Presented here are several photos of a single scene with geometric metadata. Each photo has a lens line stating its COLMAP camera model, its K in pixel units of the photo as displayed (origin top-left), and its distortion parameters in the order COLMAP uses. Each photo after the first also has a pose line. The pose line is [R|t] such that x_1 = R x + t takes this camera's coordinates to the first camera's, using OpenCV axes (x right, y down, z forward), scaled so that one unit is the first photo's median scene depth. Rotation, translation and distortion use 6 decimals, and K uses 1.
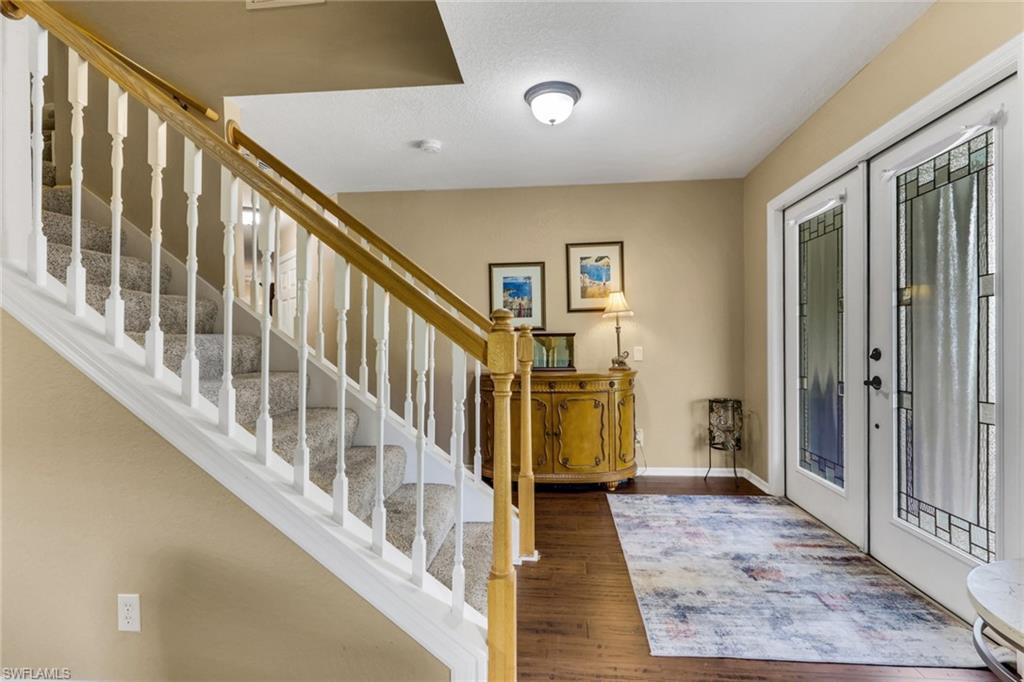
lens RADIAL K [[494.0, 0, 515.7], [0, 494.0, 352.7], [0, 0, 1]] dist [-0.002165, -0.000295]
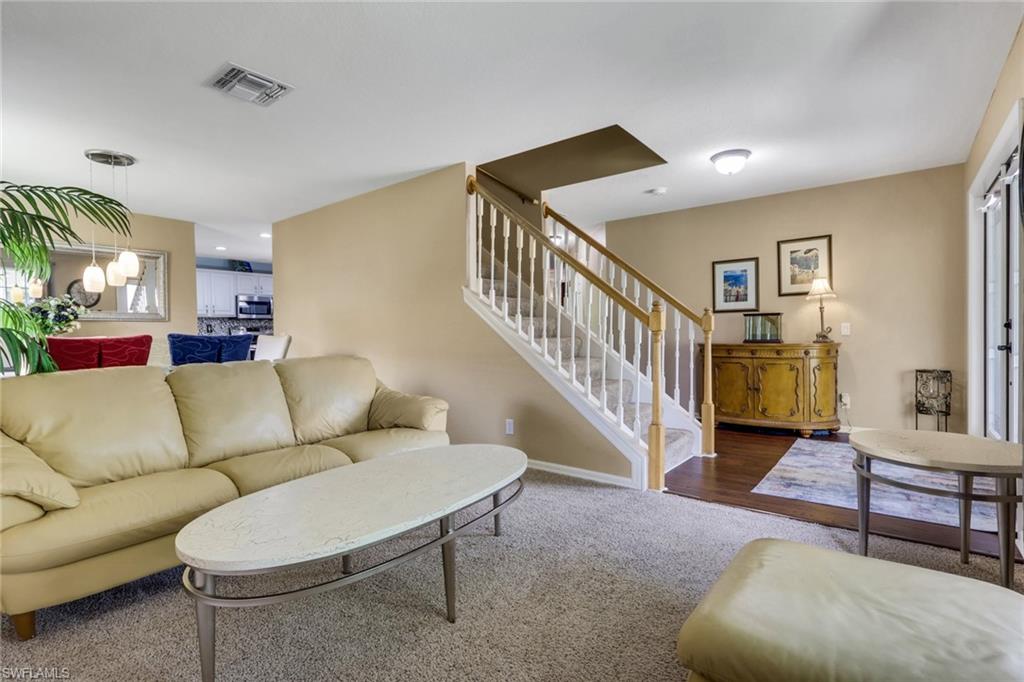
lens RADIAL K [[498.1, 0, 512.0], [0, 498.1, 341.0], [0, 0, 1]] dist [-0.002068, 0.000144]
pose [[0.839908, 0.008766, -0.542657, 0.253381], [-0.005929, 0.999958, 0.006976, 0.029738], [0.542696, -0.002642, 0.839925, -0.475666]]
